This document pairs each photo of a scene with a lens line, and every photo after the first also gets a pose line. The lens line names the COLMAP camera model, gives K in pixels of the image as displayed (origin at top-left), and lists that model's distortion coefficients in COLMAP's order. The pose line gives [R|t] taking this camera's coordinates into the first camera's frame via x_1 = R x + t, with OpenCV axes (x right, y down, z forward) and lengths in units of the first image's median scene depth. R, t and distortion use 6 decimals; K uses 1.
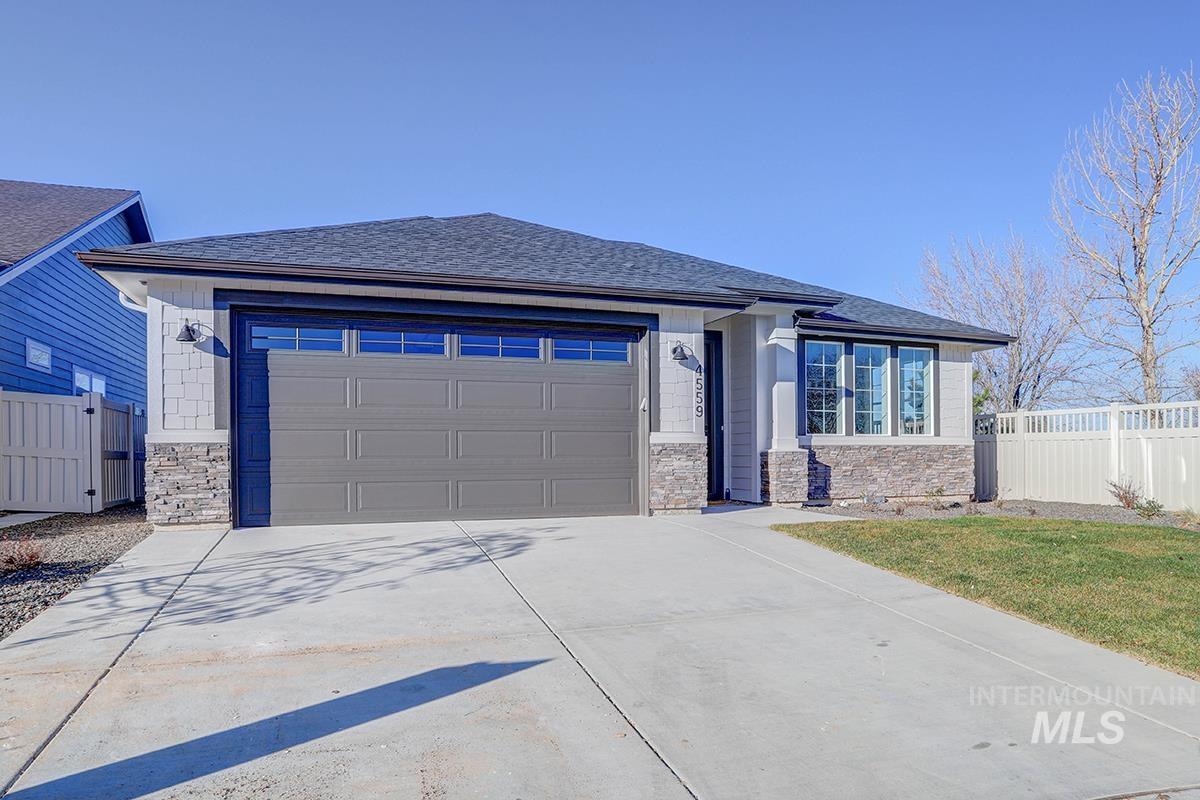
lens RADIAL K [[732.7, 0, 600.8], [0, 732.7, 460.4], [0, 0, 1]] dist [-0.040227, -0.000280]
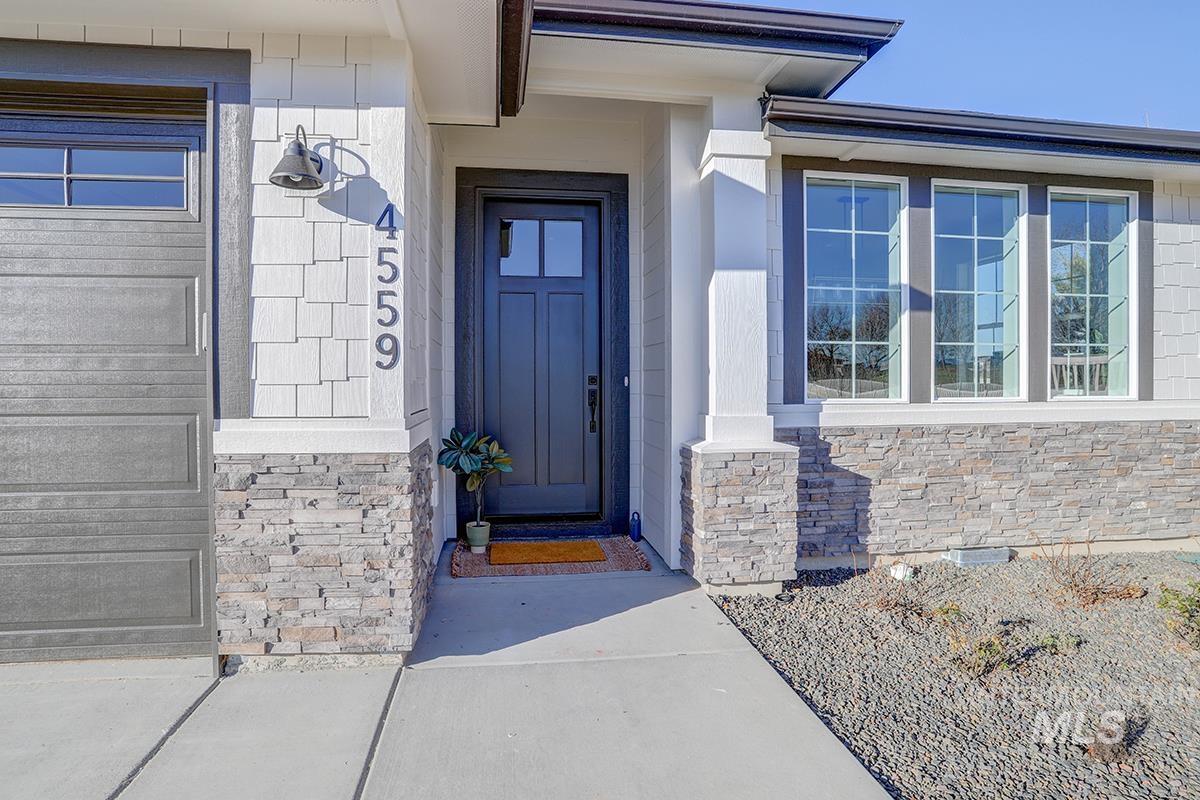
lens RADIAL K [[667.9, 0, 596.6], [0, 667.9, 385.7], [0, 0, 1]] dist [-0.090968, 0.067333]
pose [[0.984249, 0.005020, -0.176718, 0.272296], [-0.003934, 0.999971, 0.006495, -0.053876], [0.176745, -0.005697, 0.984240, 0.725062]]
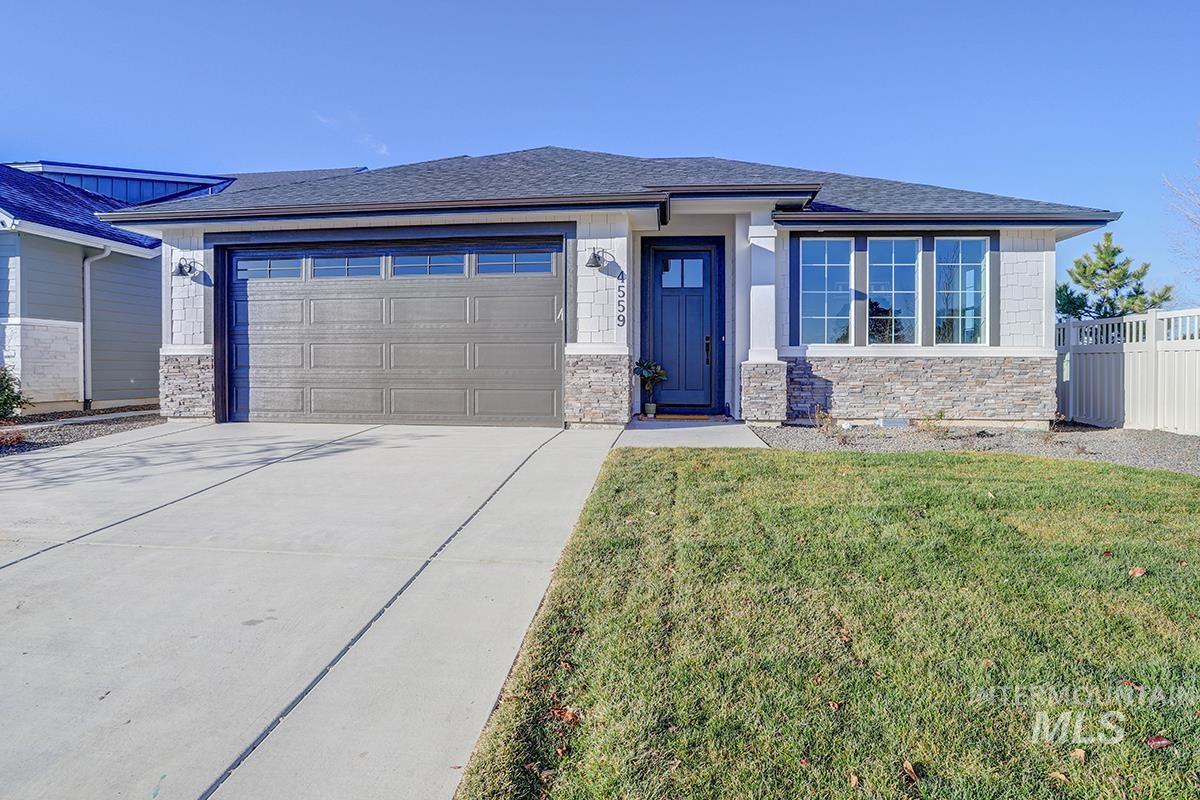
lens RADIAL K [[667.9, 0, 596.6], [0, 667.9, 385.7], [0, 0, 1]] dist [-0.090968, 0.067333]
pose [[0.906668, 0.020898, -0.421327, 0.465567], [-0.009535, 0.999532, 0.029058, -0.007834], [0.421737, -0.022328, 0.906443, 0.202497]]
